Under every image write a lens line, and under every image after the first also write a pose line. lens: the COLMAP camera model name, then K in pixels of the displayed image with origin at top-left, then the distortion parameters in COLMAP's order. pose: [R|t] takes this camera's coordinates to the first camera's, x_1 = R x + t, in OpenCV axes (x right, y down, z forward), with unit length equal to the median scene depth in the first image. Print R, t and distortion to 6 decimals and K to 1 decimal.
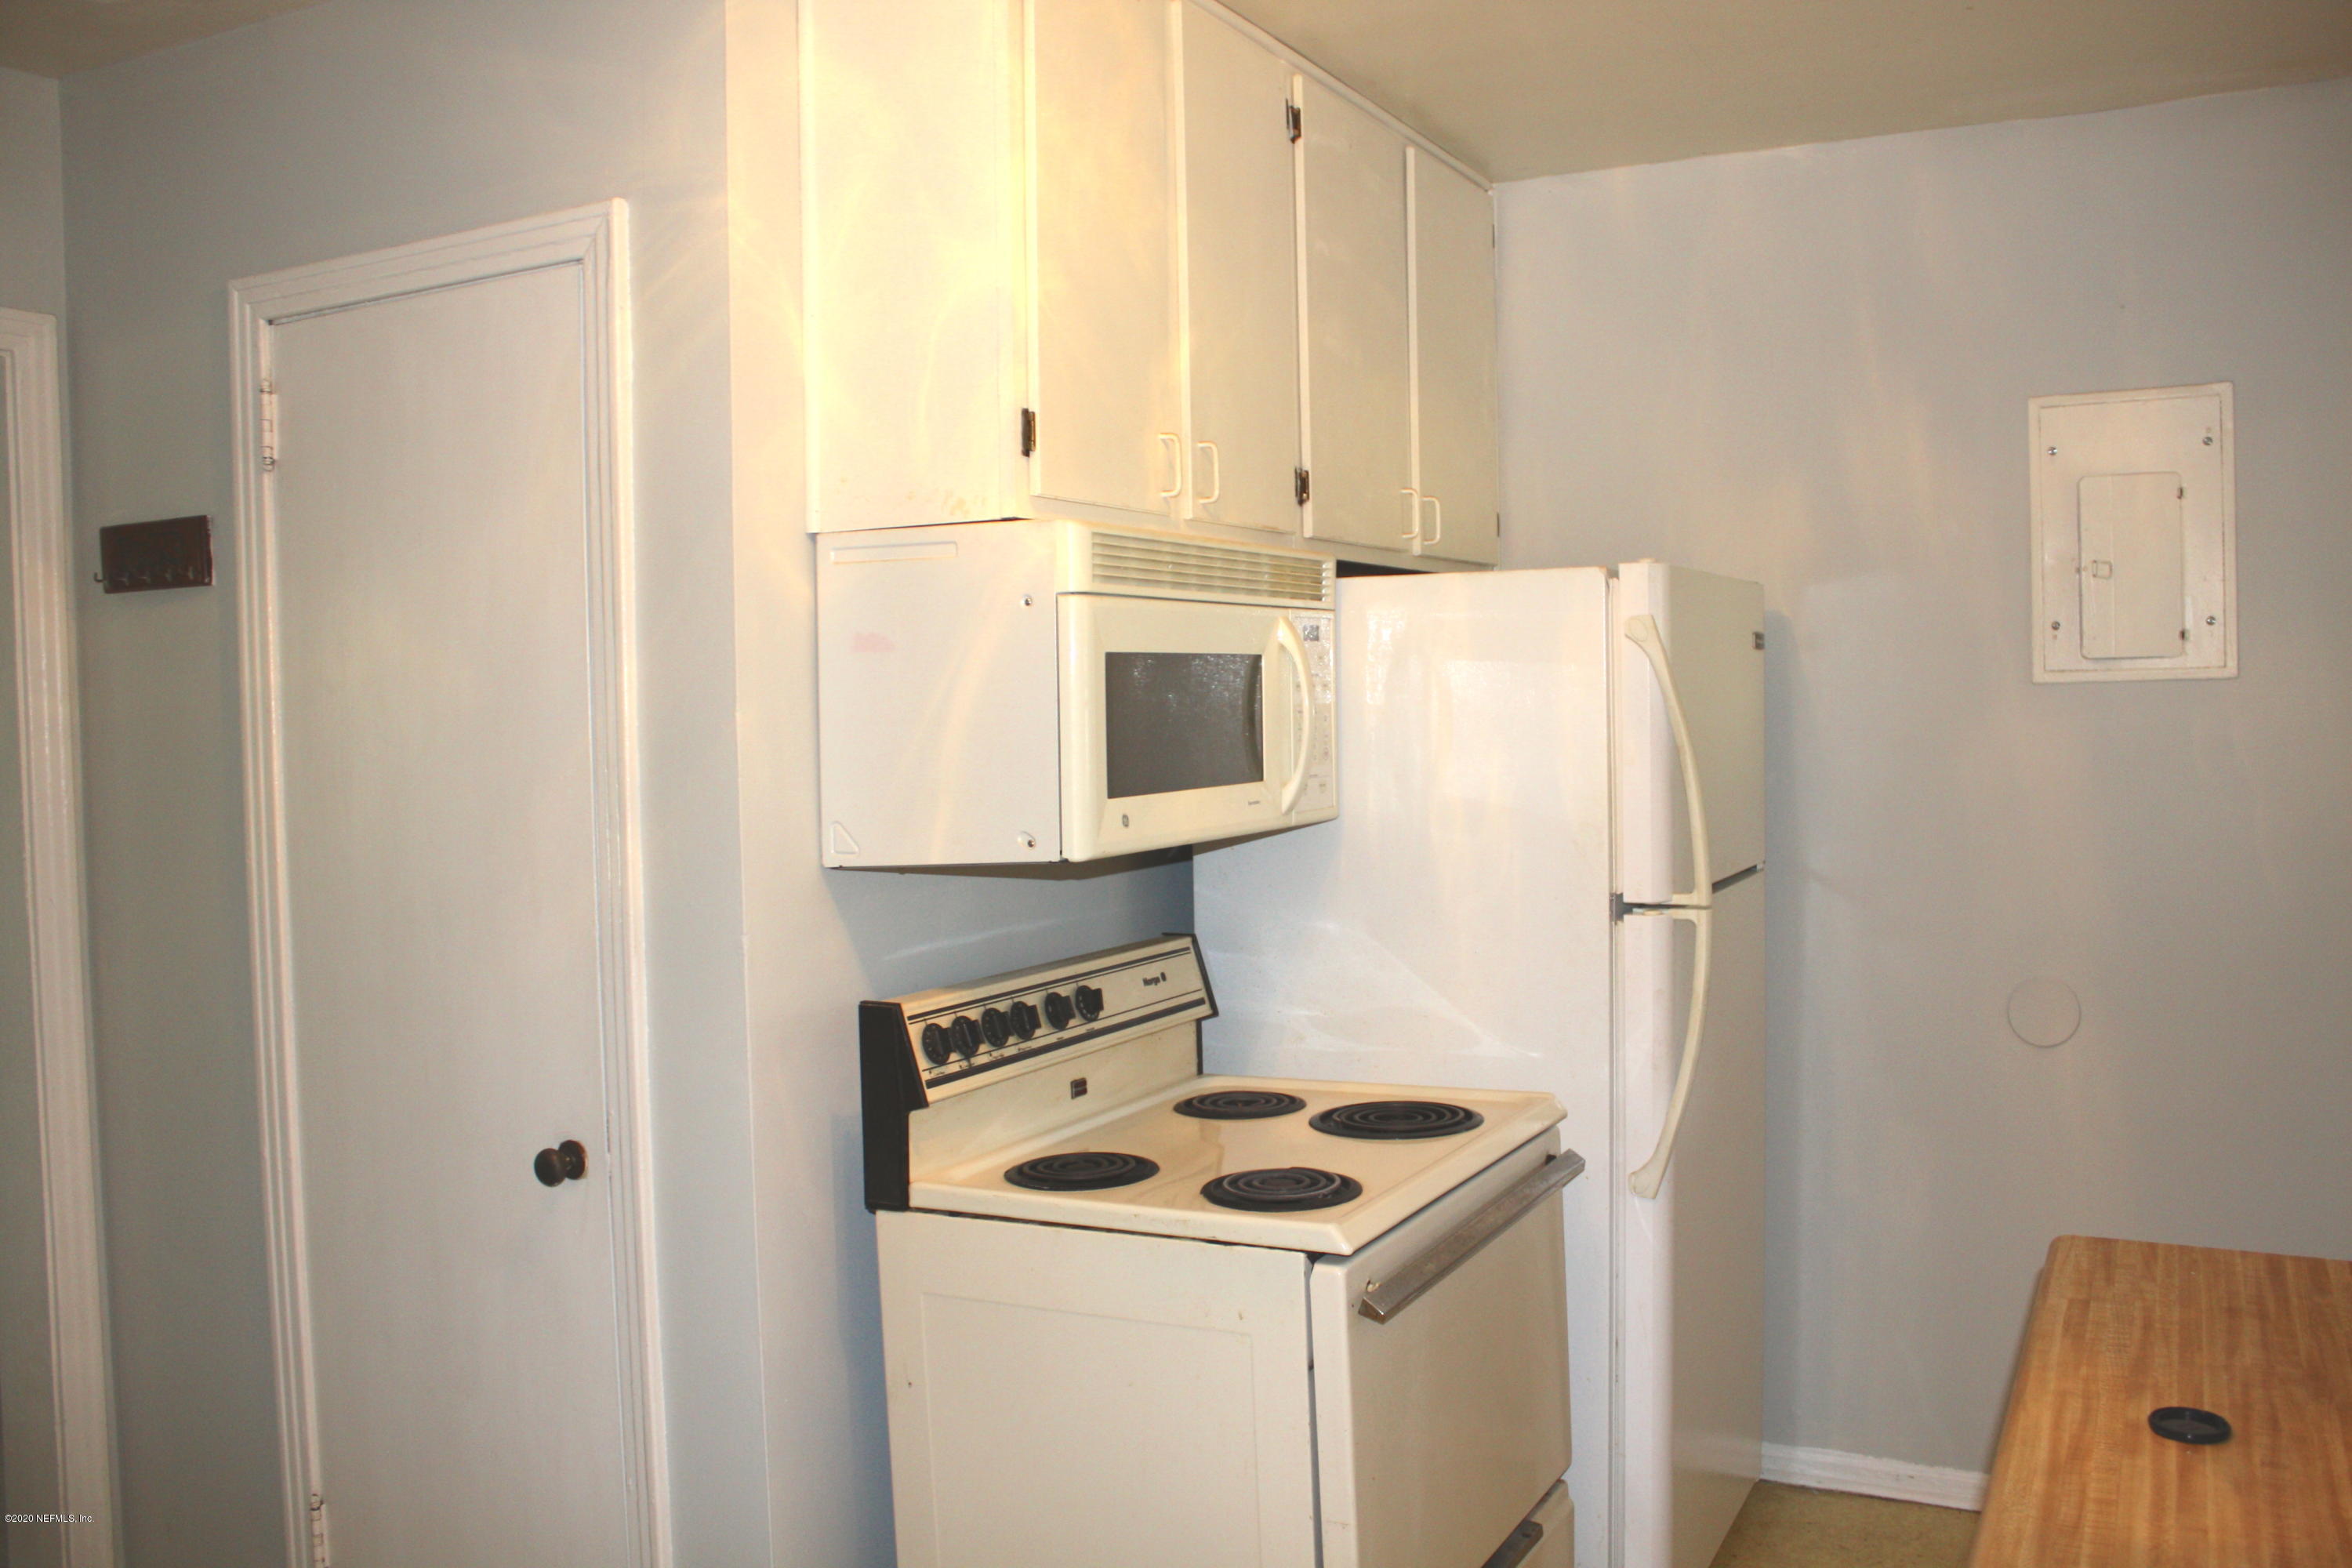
lens RADIAL K [[1977.6, 0, 1221.7], [0, 1977.6, 782.2], [0, 0, 1]] dist [-0.131212, 0.170337]
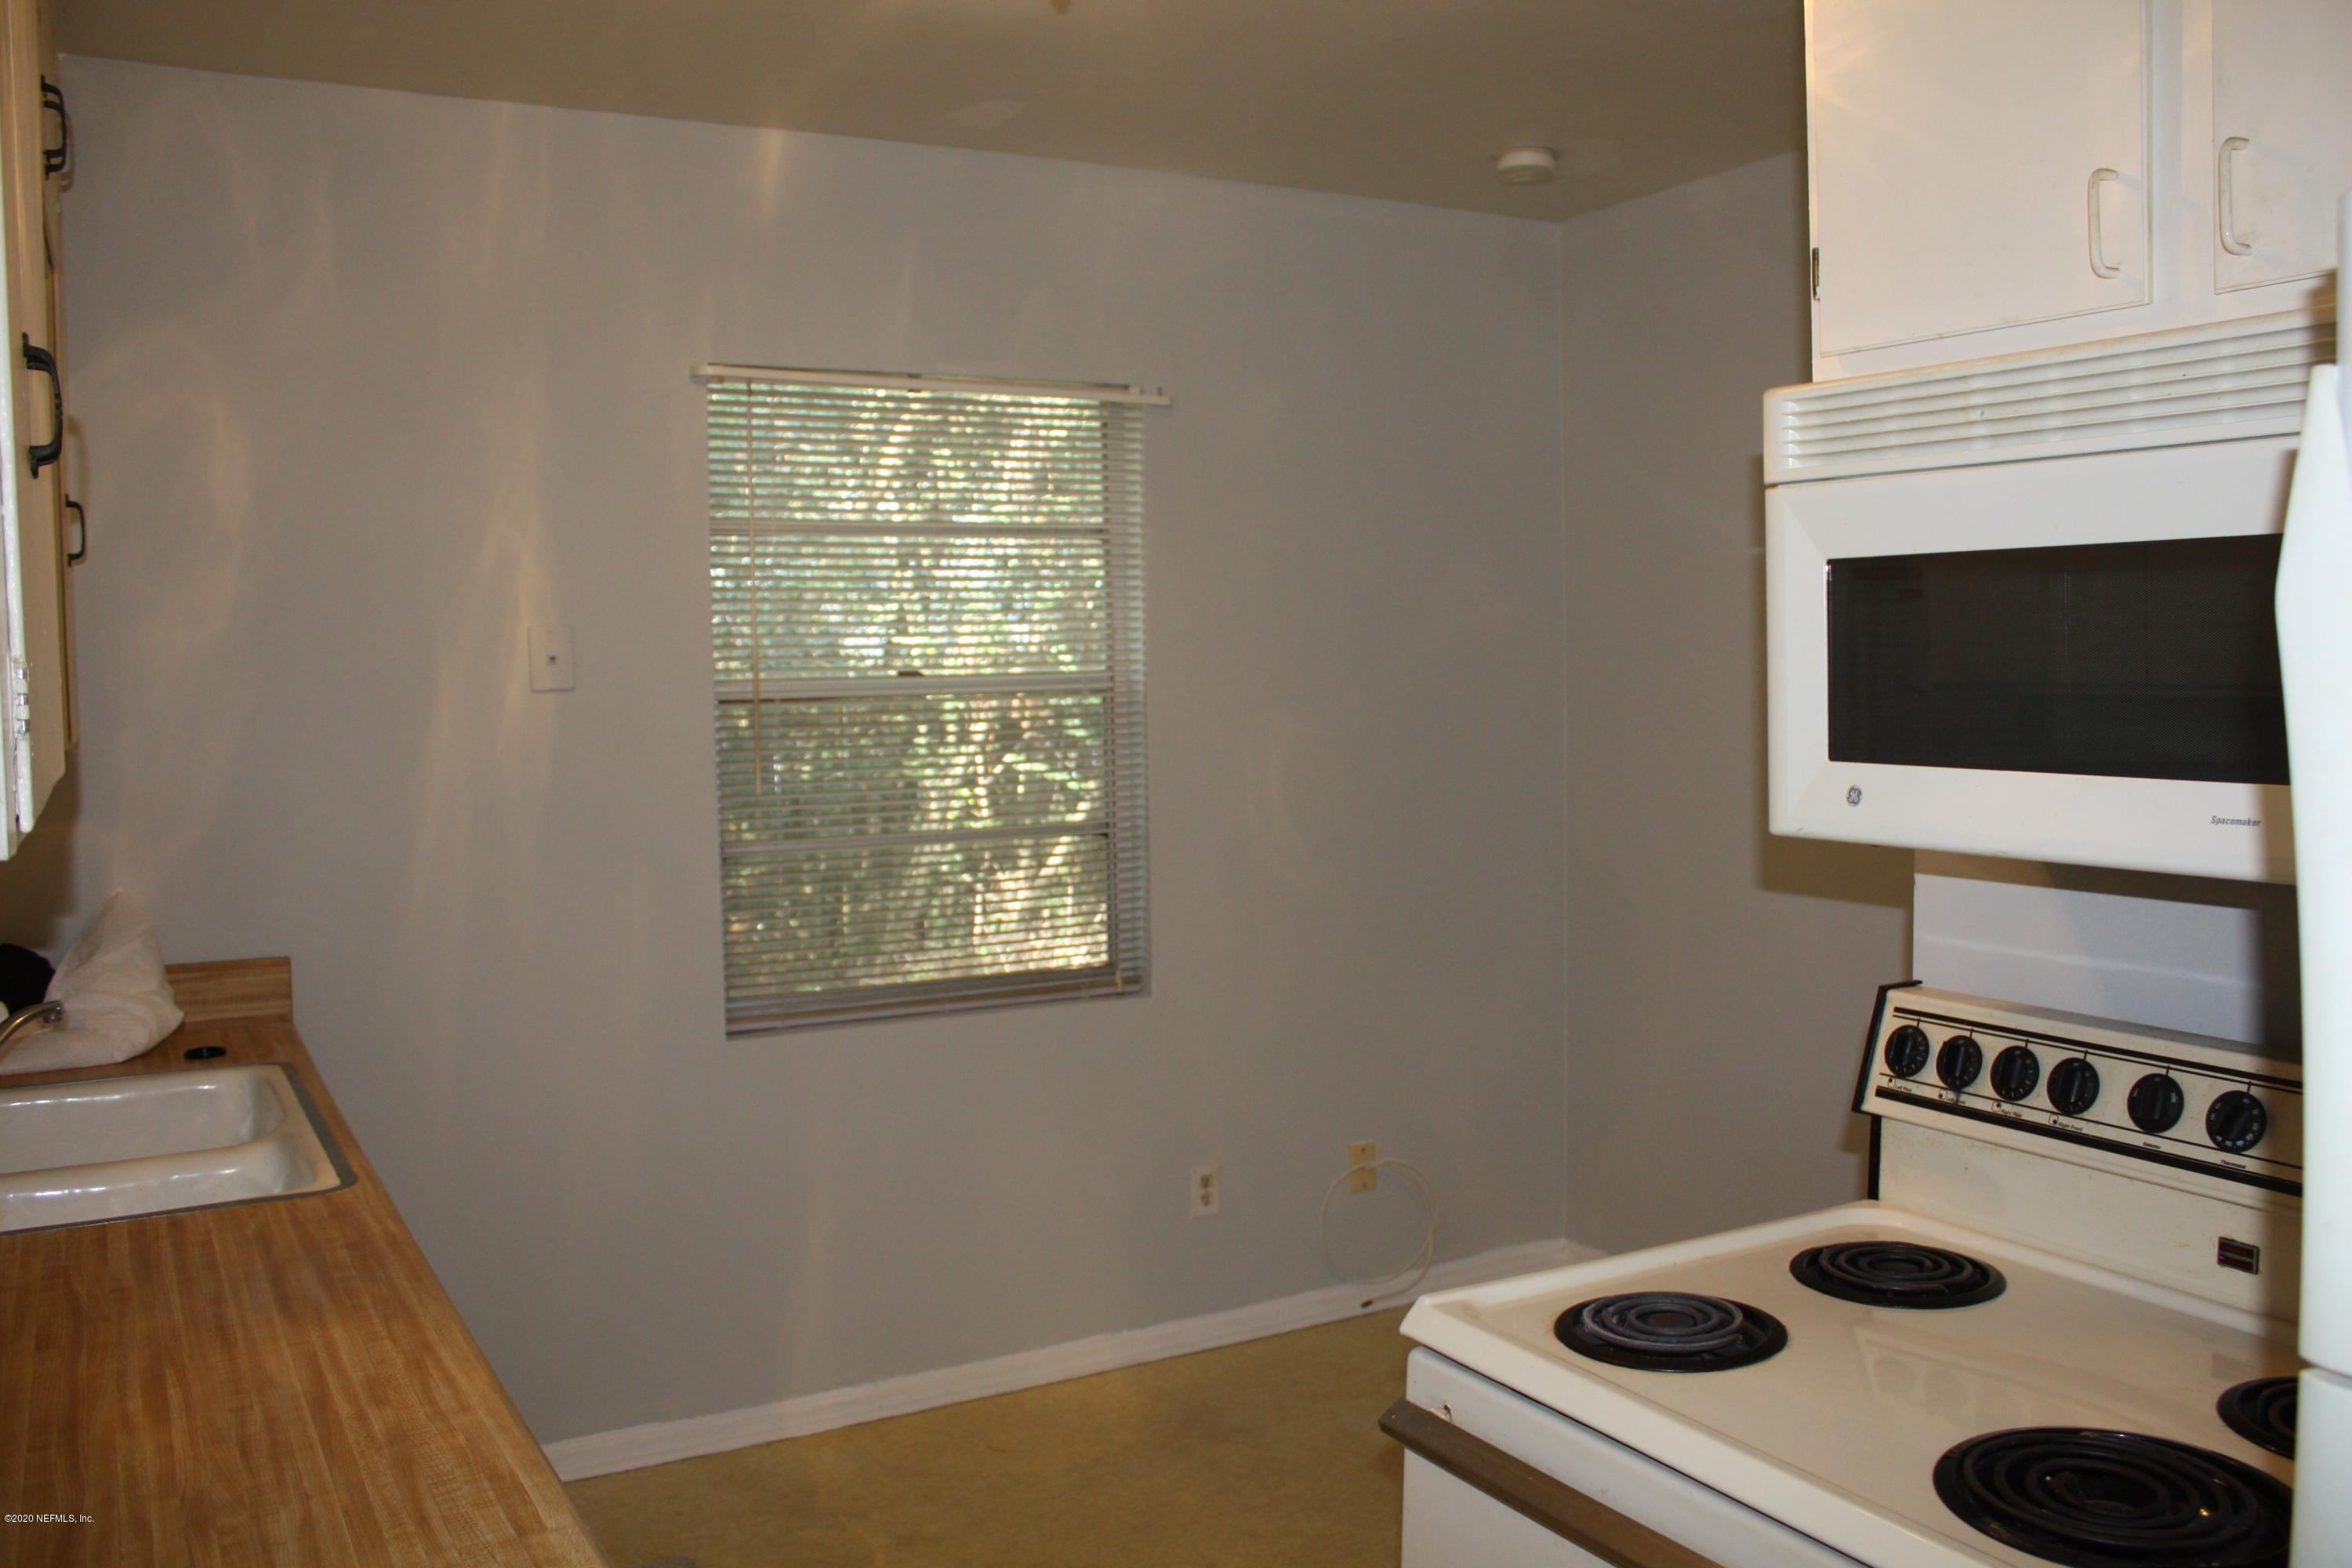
lens RADIAL K [[1977.6, 0, 1221.7], [0, 1977.6, 782.2], [0, 0, 1]] dist [-0.131212, 0.170337]
pose [[-0.541603, 0.091483, -0.835642, 0.976238], [-0.007690, 0.993480, 0.113747, -0.093819], [0.840599, 0.068031, -0.537368, 1.761912]]
